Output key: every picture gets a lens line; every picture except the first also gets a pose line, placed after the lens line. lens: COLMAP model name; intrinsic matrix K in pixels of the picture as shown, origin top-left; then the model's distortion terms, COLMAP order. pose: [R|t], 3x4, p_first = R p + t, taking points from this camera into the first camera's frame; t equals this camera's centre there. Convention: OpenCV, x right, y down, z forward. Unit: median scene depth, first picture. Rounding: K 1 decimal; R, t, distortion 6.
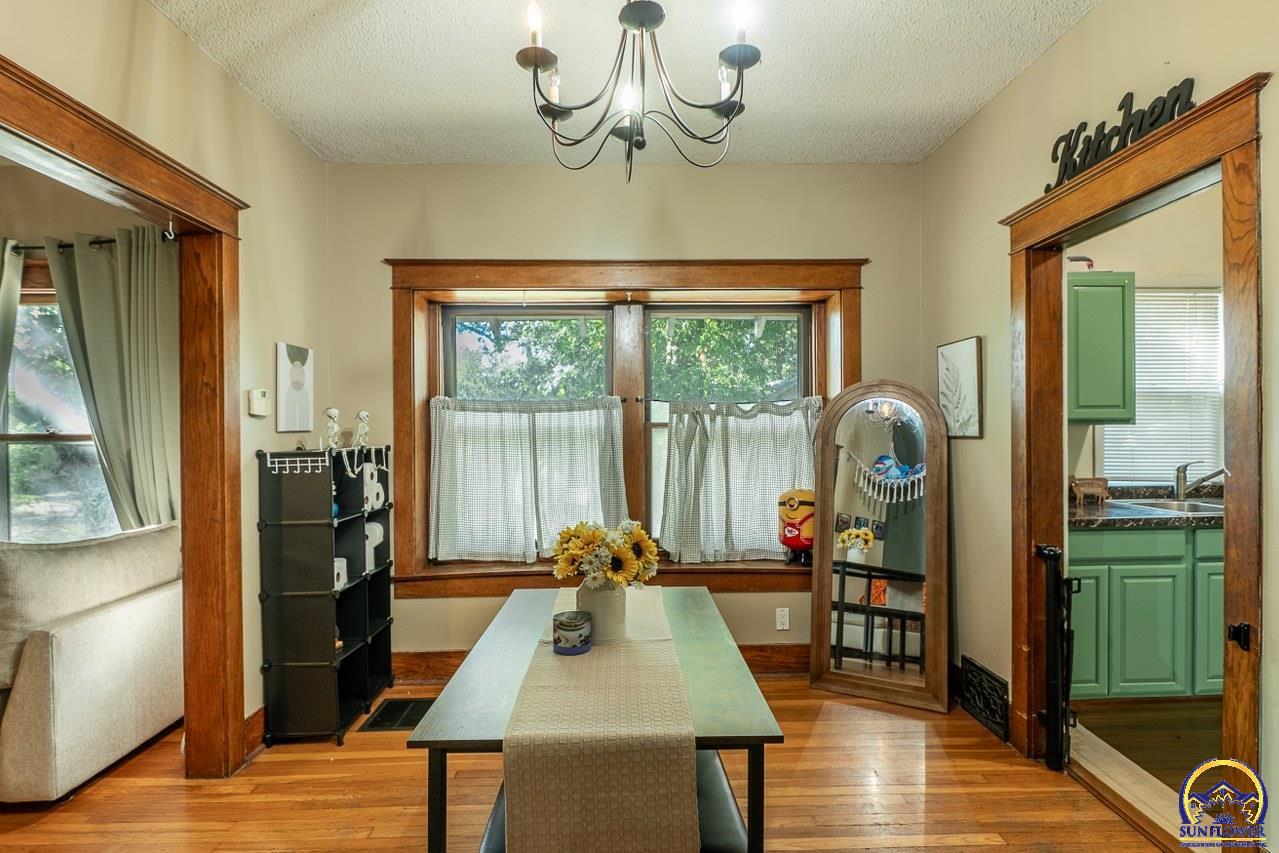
lens RADIAL K [[624.1, 0, 644.0], [0, 624.1, 428.5], [0, 0, 1]] dist [-0.006929, -0.001452]
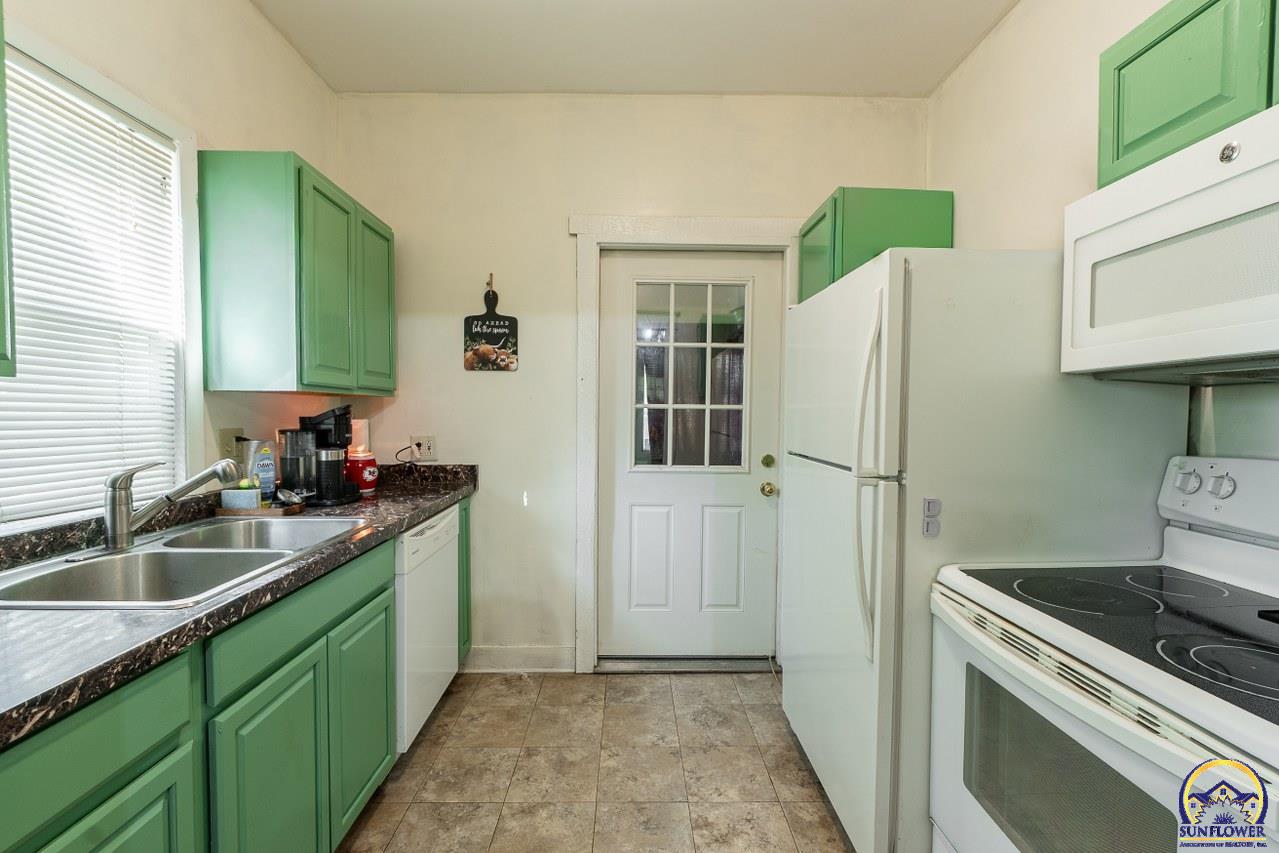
lens RADIAL K [[548.6, 0, 641.7], [0, 548.6, 425.7], [0, 0, 1]] dist [0.003794, 0.000326]
pose [[0.006560, -0.017496, 0.999825, 0.531523], [-0.003480, 0.999840, 0.017519, 0.013900], [-0.999972, -0.003594, 0.006498, 0.715490]]
